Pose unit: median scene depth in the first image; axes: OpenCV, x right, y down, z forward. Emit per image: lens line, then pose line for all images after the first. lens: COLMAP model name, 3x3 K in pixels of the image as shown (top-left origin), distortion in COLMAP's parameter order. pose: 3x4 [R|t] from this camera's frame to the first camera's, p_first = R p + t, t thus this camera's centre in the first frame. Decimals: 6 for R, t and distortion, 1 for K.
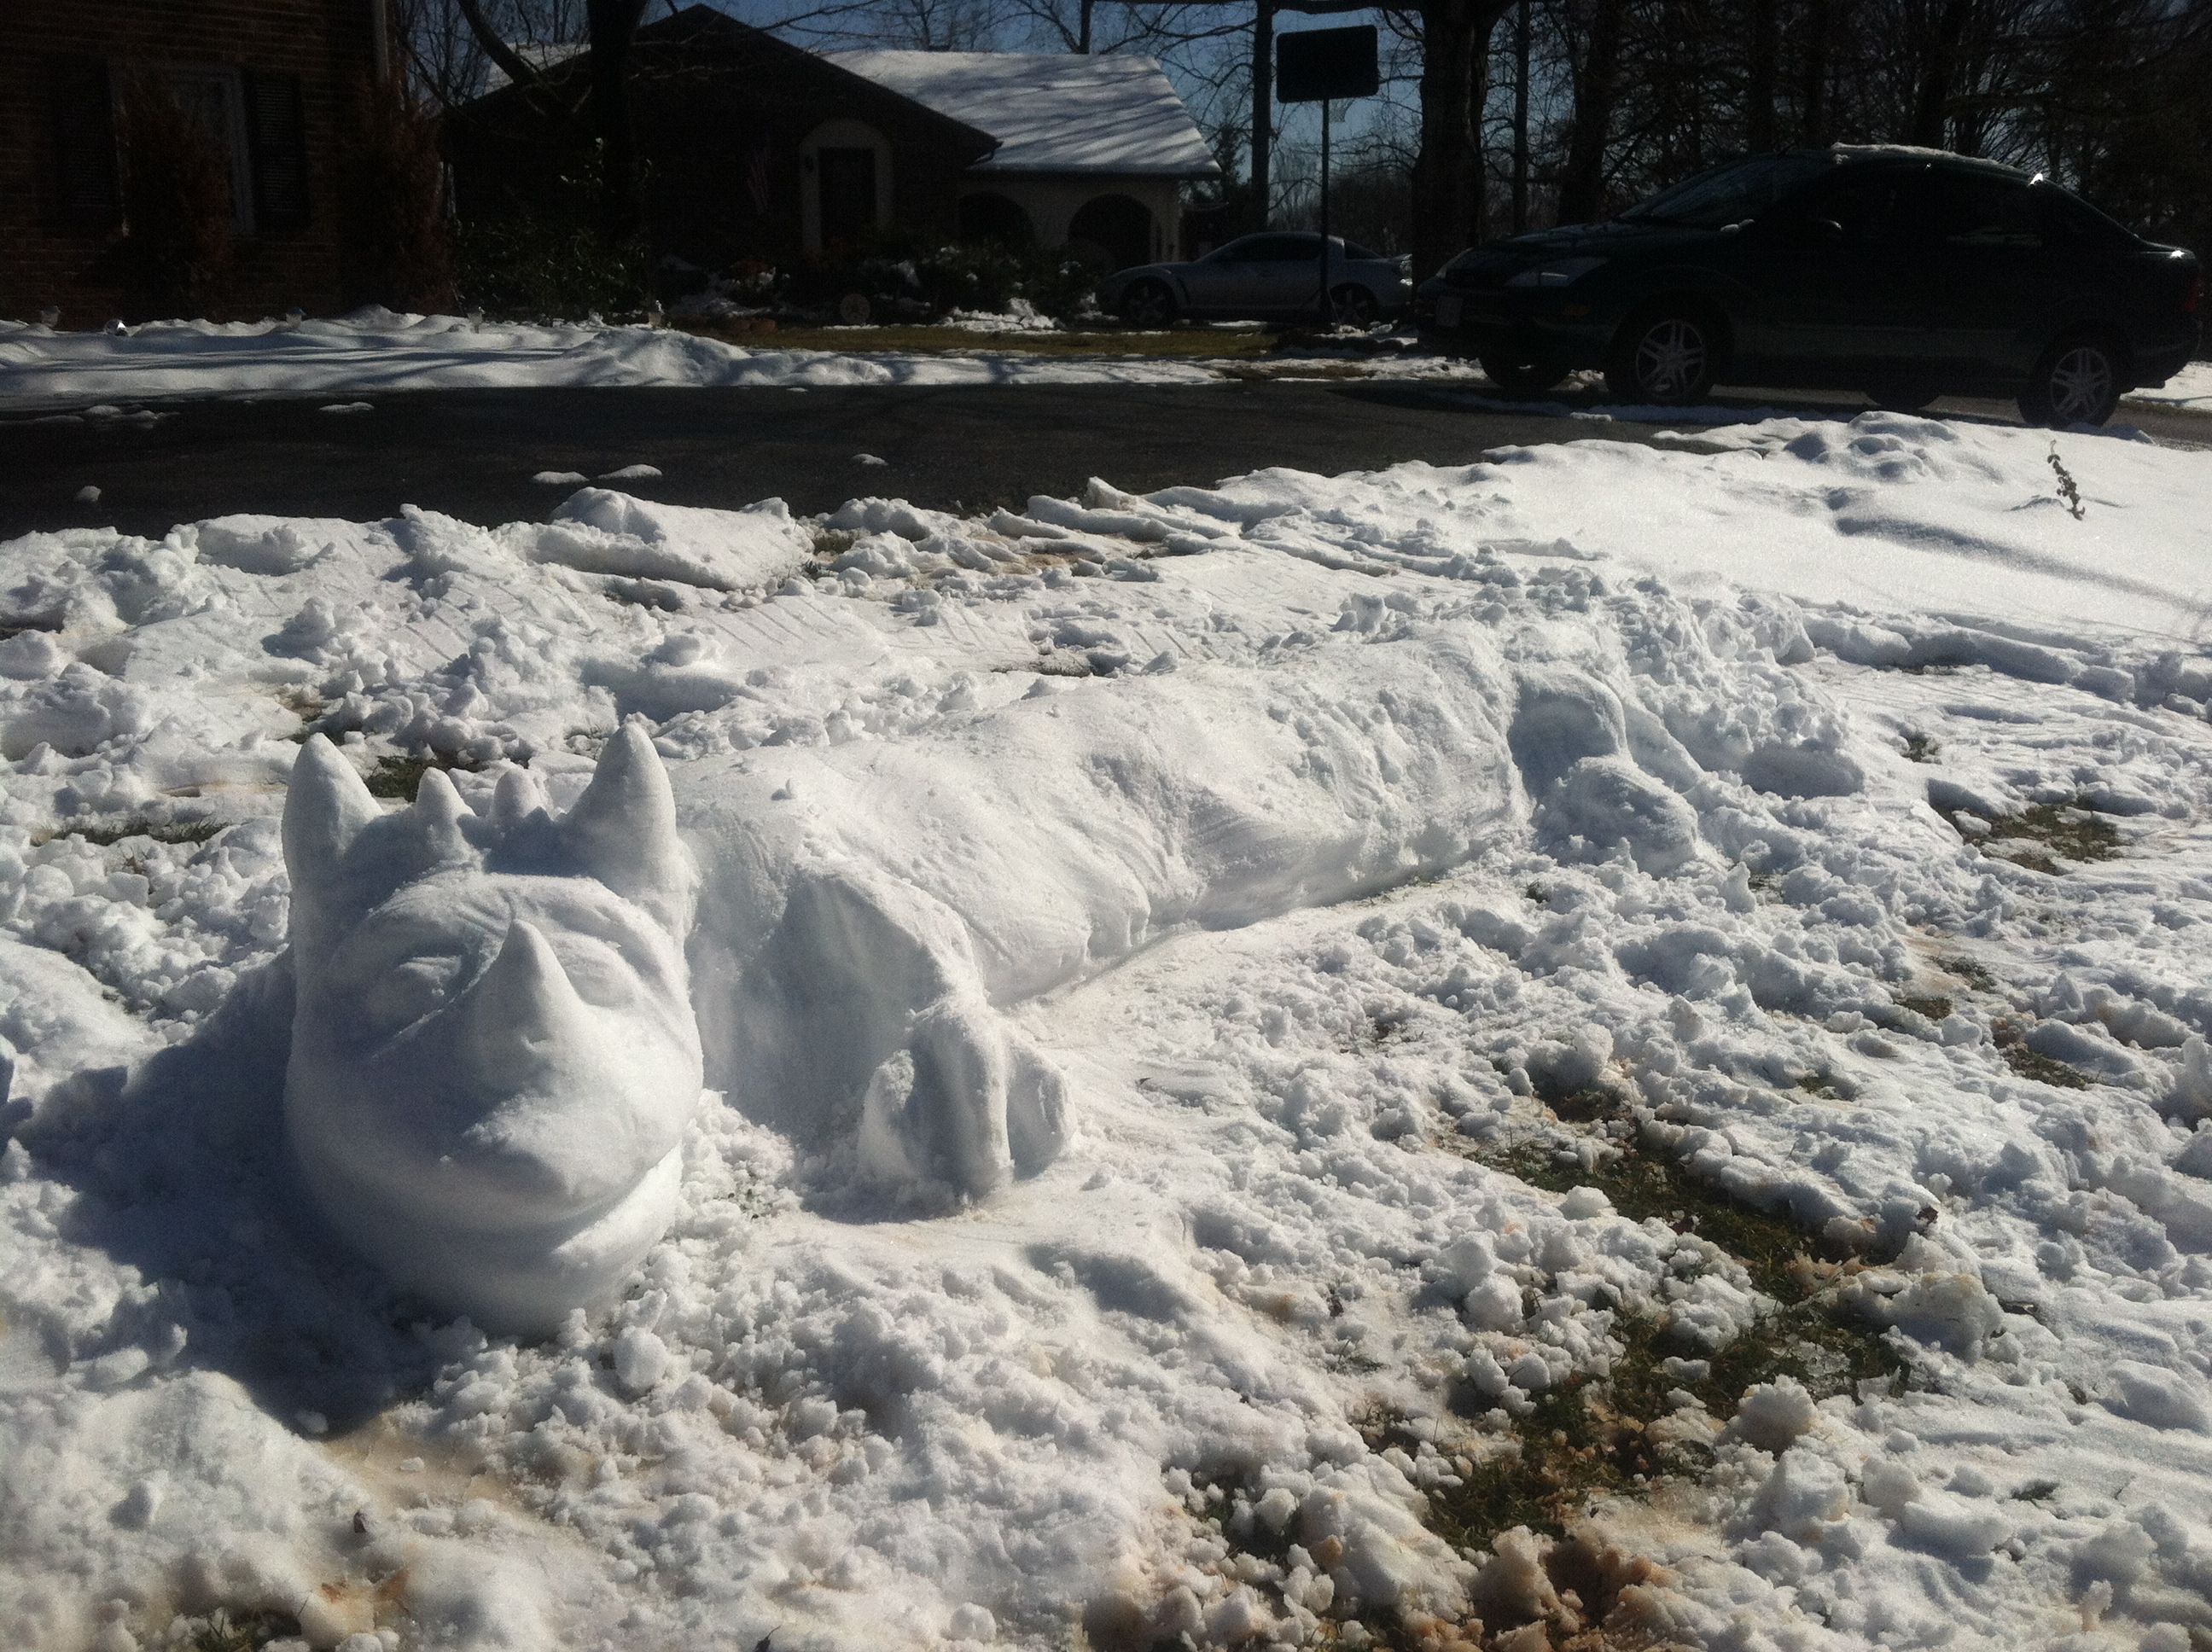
lens RADIAL K [[2030.9, 0, 1112.2], [0, 2030.9, 829.6], [0, 0, 1]] dist [0.082411, -0.275530]
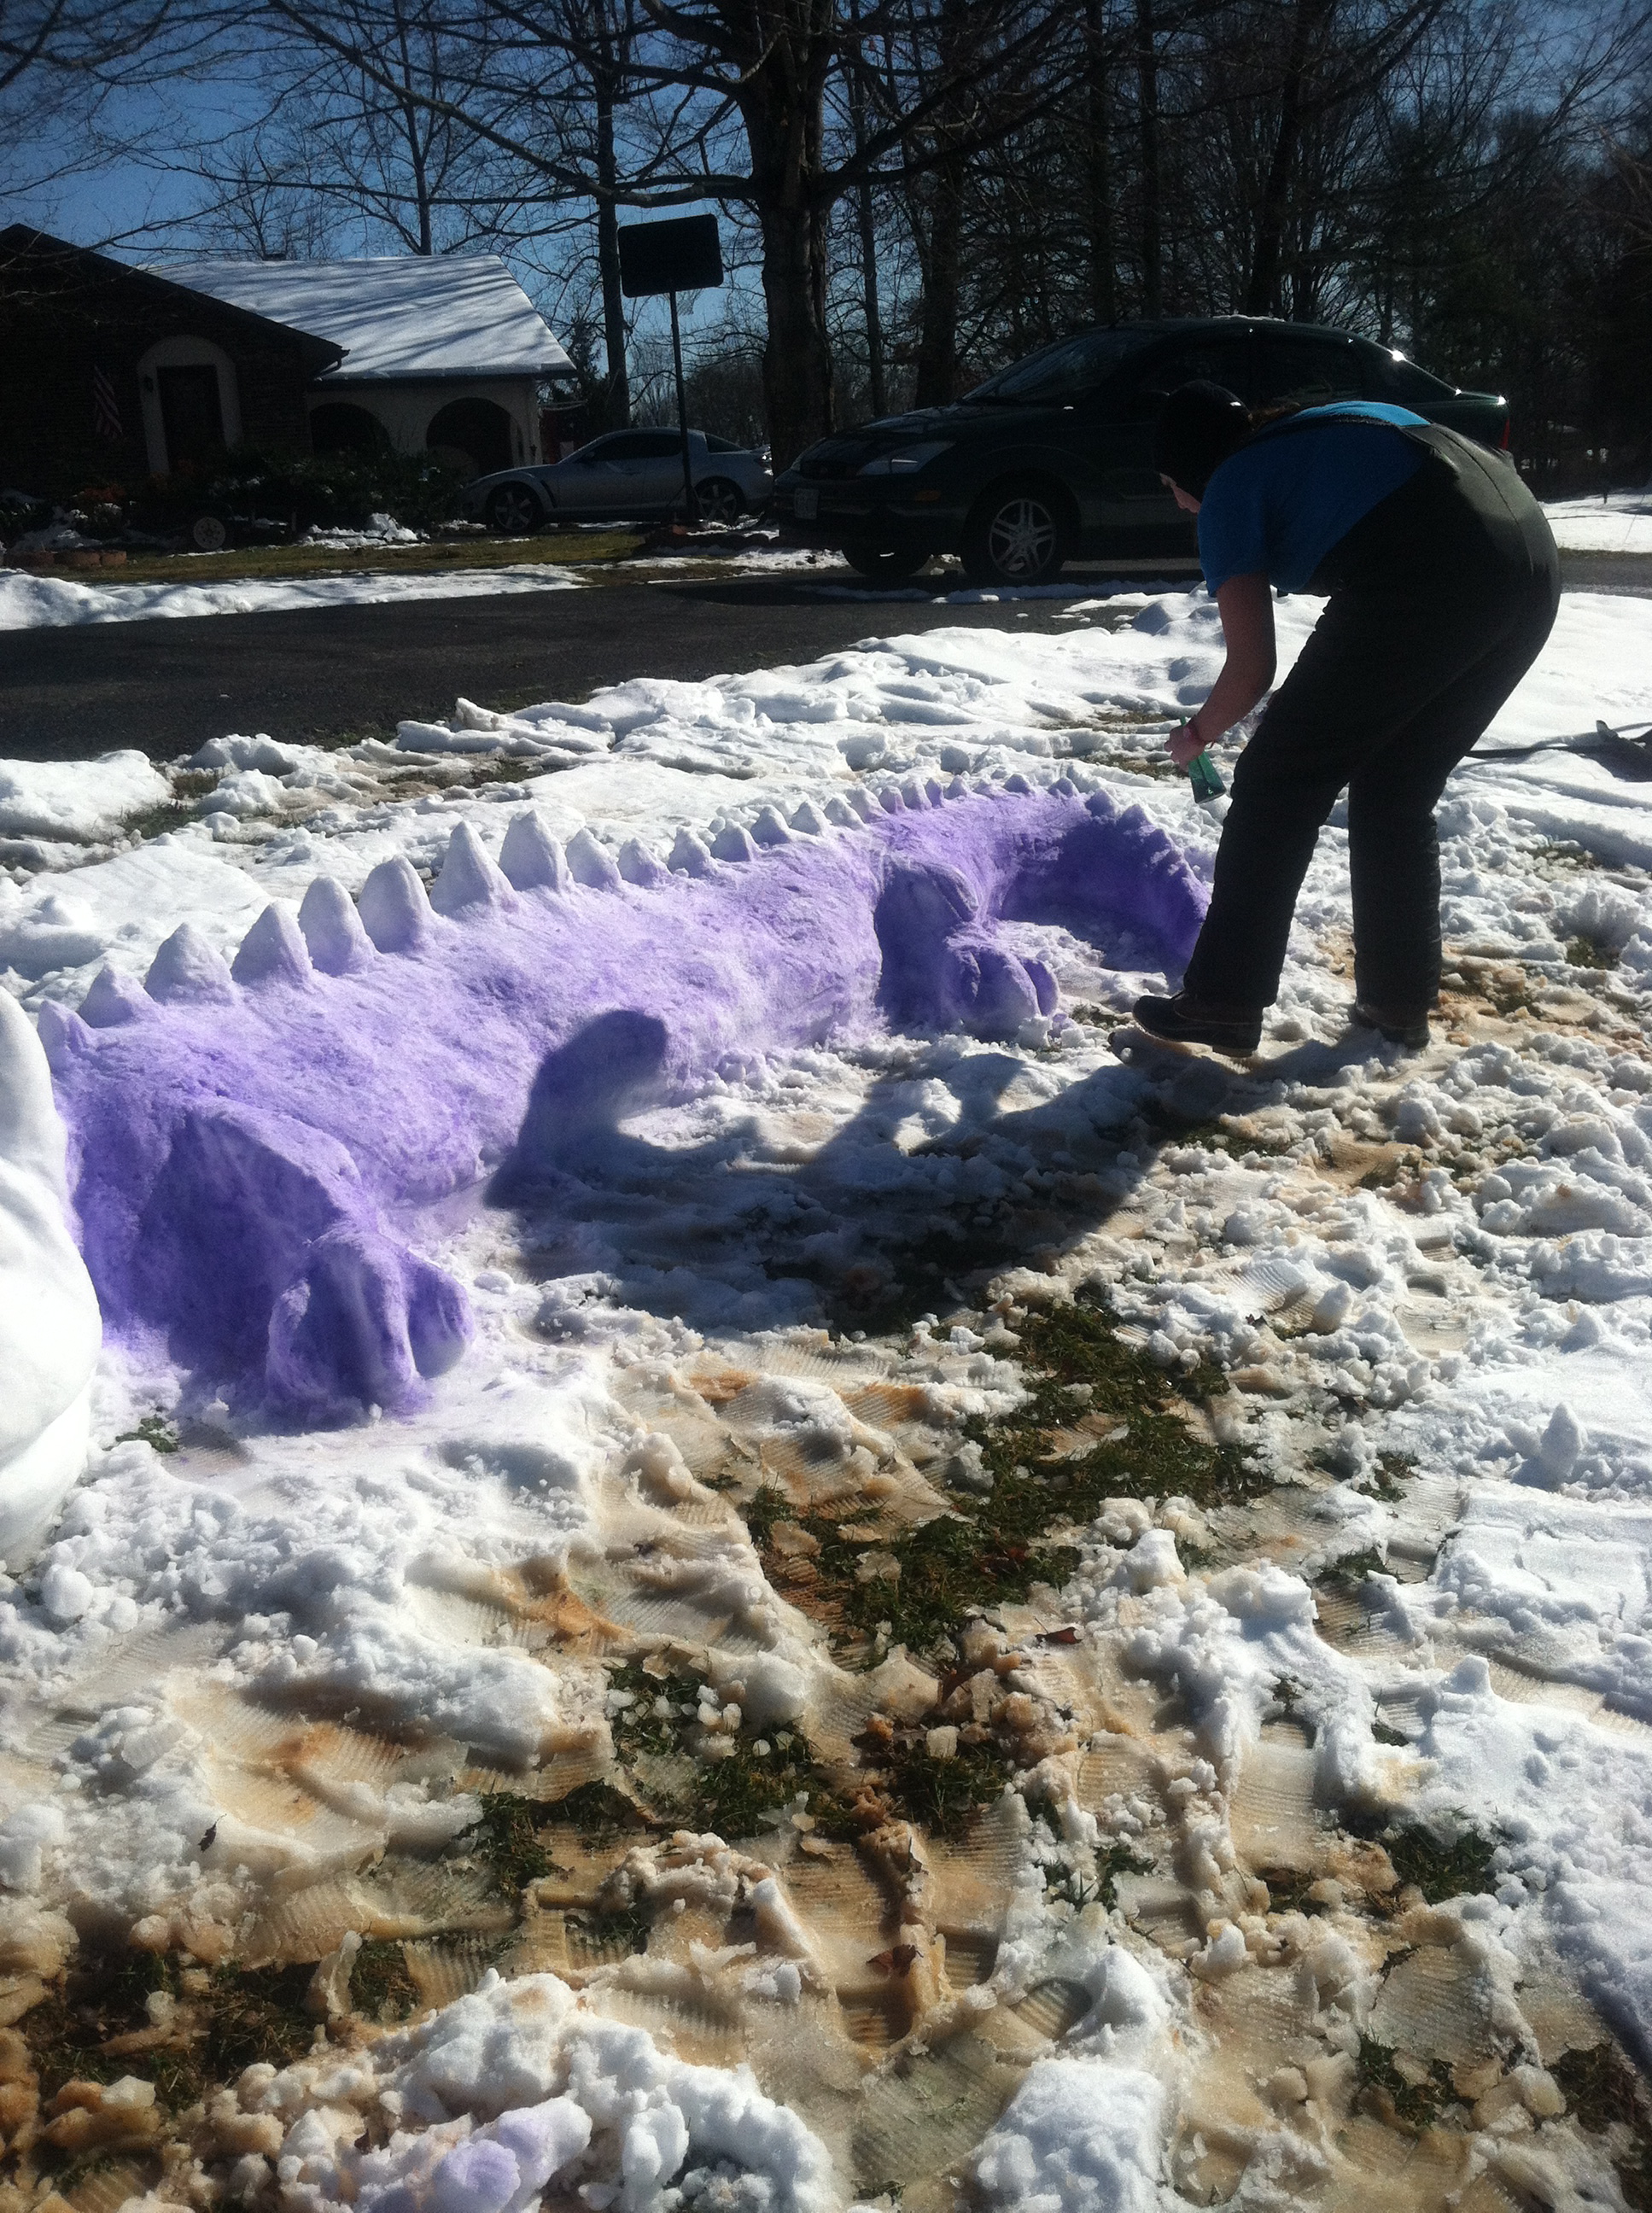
lens RADIAL K [[2028.4, 0, 834.1], [0, 2028.4, 1112.6], [0, 0, 1]] dist [0.103286, -0.284670]
pose [[0.984959, -0.102150, 0.139357, 0.017952], [0.096566, 0.994250, 0.046274, 0.001992], [-0.143283, -0.032121, 0.989160, -0.040865]]
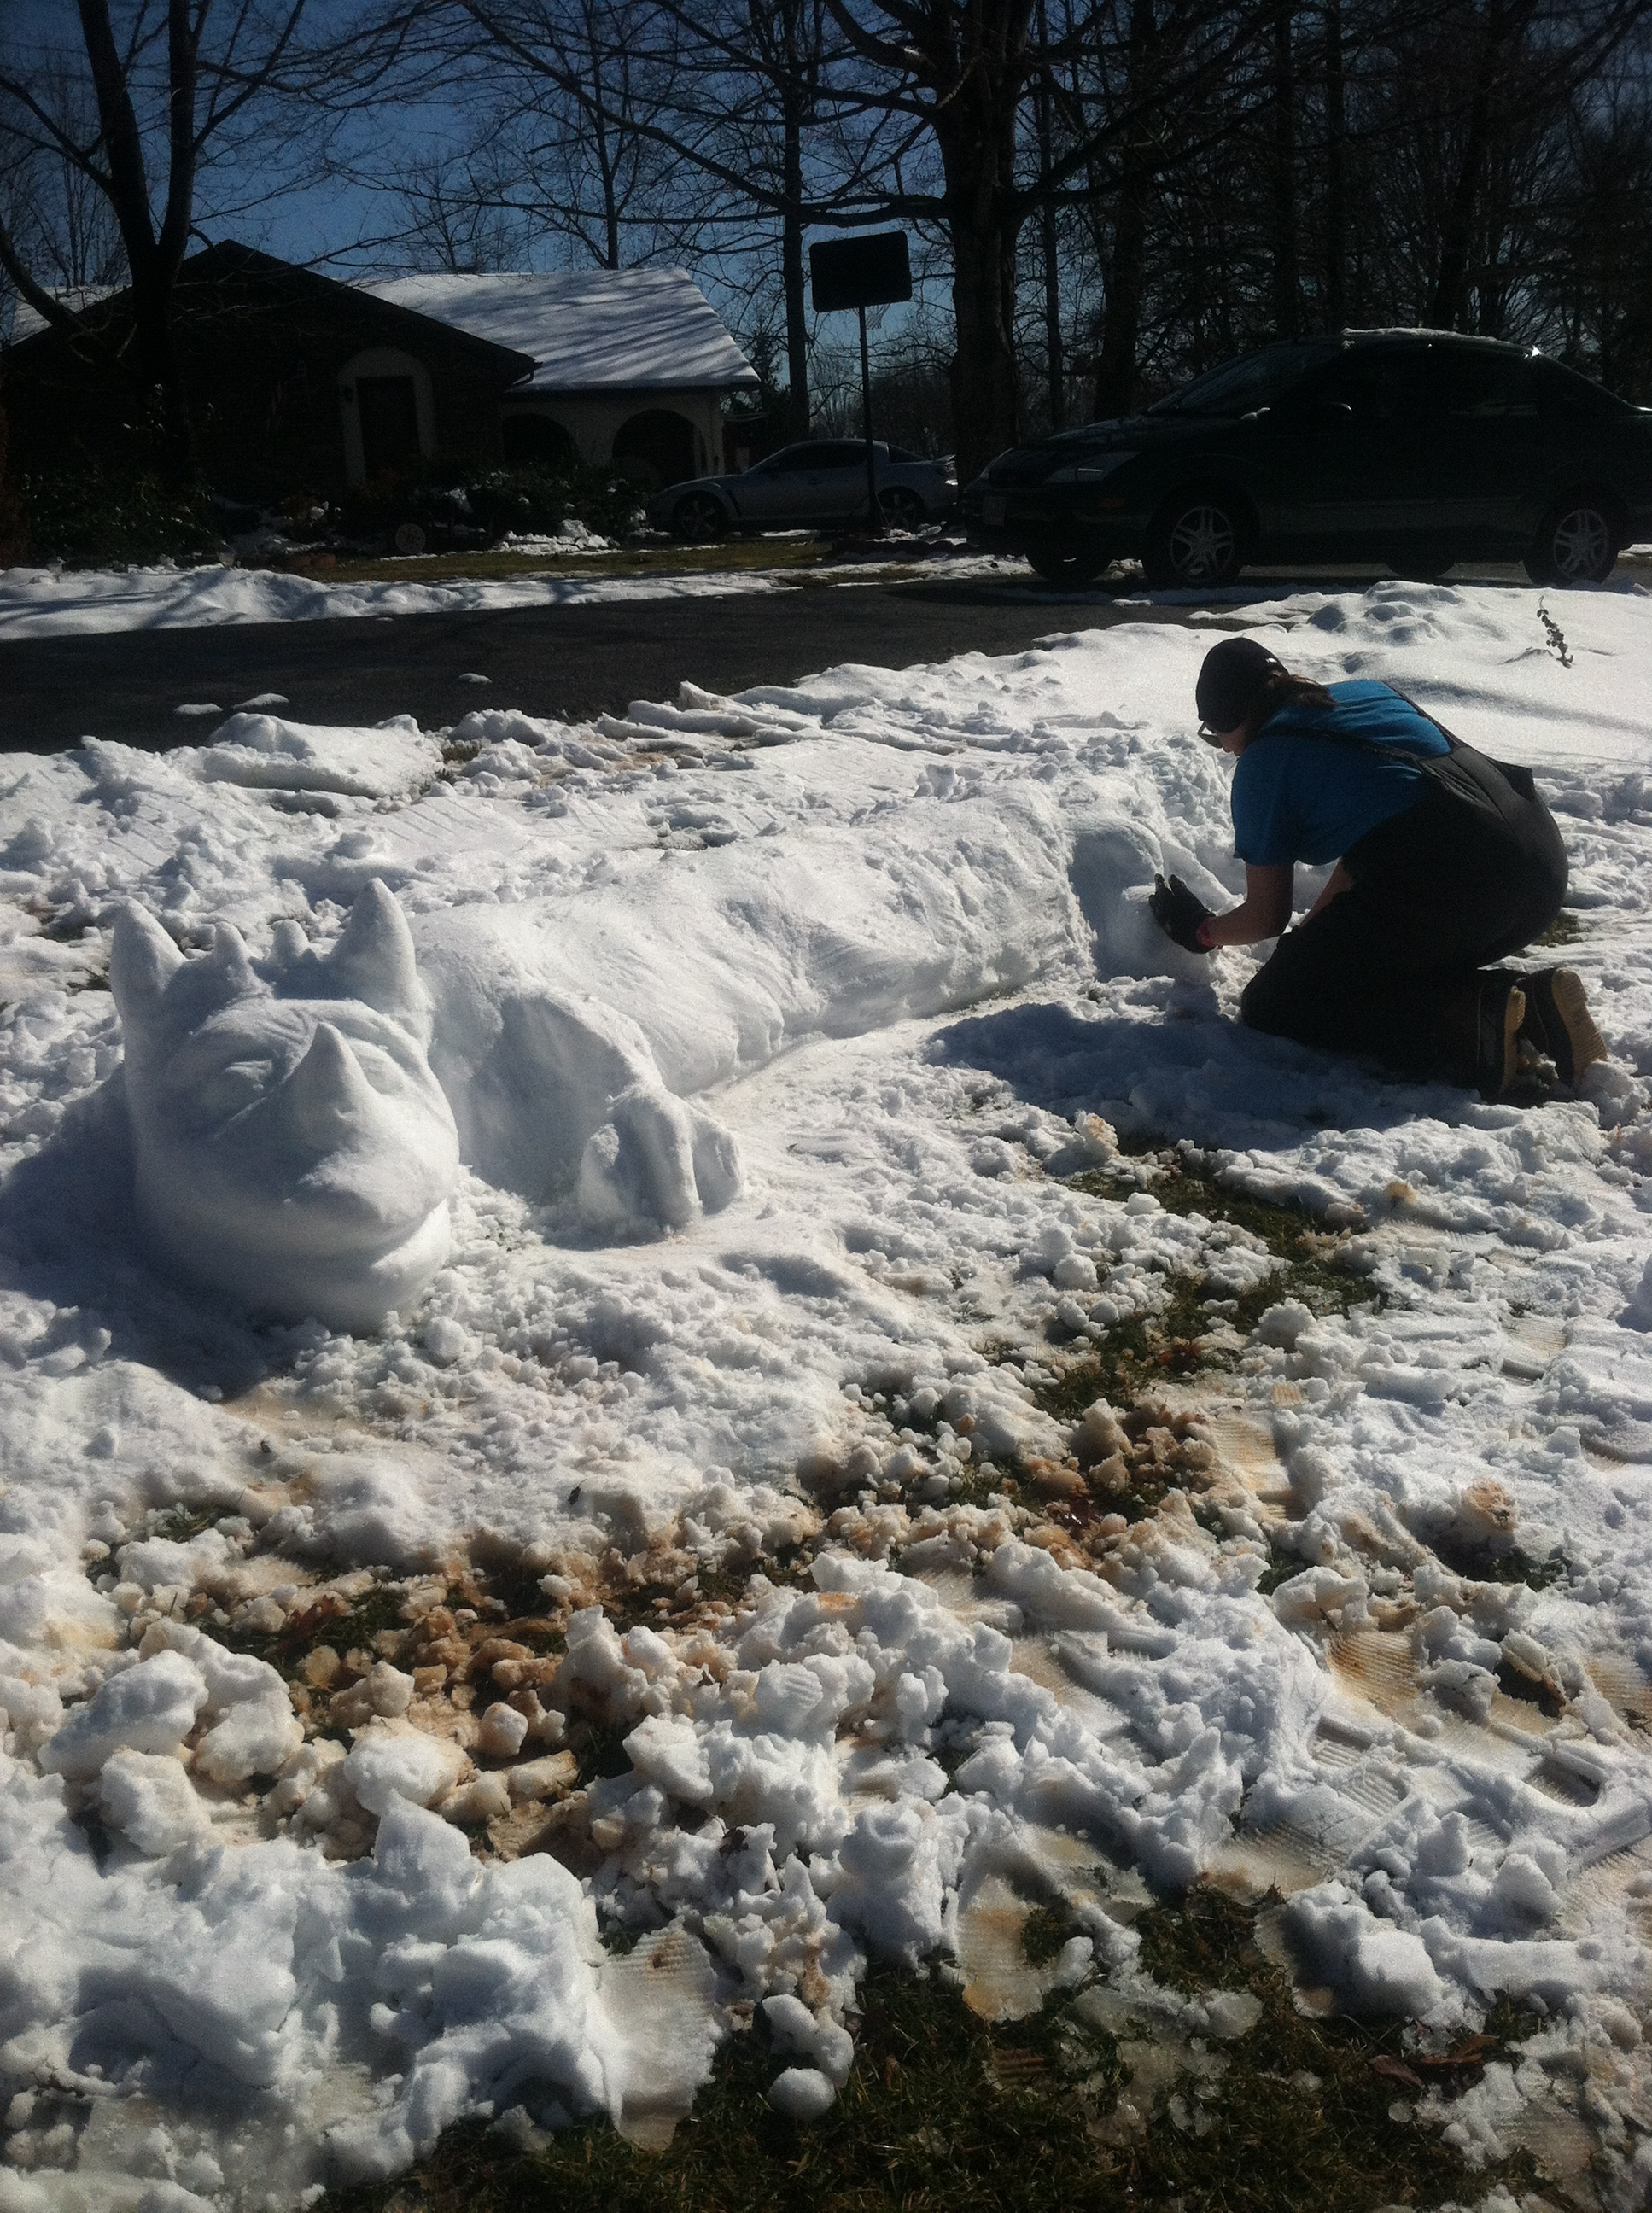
lens RADIAL K [[2028.4, 0, 834.1], [0, 2028.4, 1112.6], [0, 0, 1]] dist [0.103286, -0.284670]
pose [[0.995171, -0.073804, 0.064715, -0.027444], [0.071660, 0.996820, 0.034854, 0.042683], [-0.067082, -0.030048, 0.997295, -0.178532]]
